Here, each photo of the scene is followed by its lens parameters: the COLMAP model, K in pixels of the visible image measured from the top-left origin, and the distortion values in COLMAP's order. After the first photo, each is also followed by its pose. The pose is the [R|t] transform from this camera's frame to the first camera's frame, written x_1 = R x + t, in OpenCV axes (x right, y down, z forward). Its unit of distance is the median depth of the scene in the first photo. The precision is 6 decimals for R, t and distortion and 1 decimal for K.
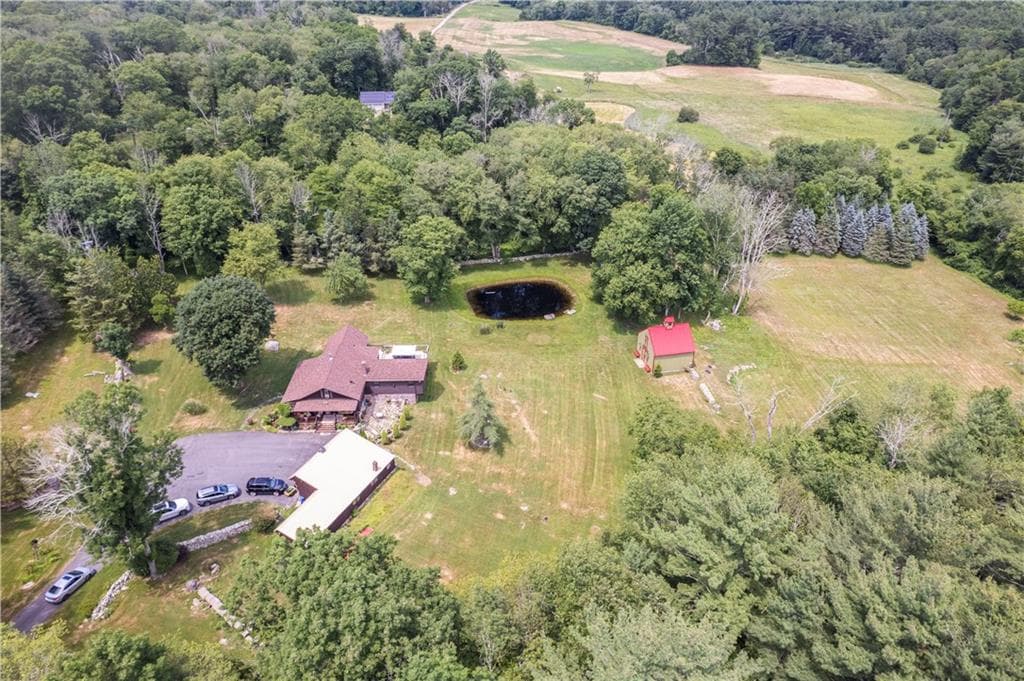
lens RADIAL K [[655.8, 0, 514.2], [0, 655.8, 345.7], [0, 0, 1]] dist [-0.080109, 0.070983]
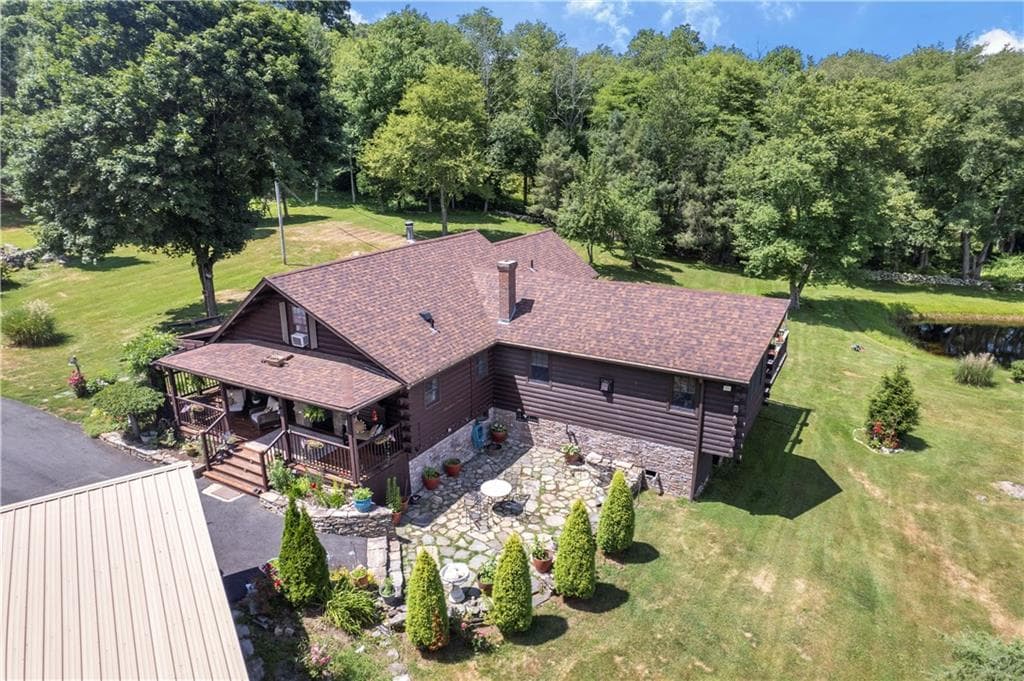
lens RADIAL K [[655.8, 0, 514.2], [0, 655.8, 345.7], [0, 0, 1]] dist [-0.080109, 0.070983]
pose [[0.851954, 0.146676, -0.502653, -0.089510], [-0.261787, 0.950692, -0.166291, 0.082106], [0.453477, 0.273261, 0.848344, 0.701973]]
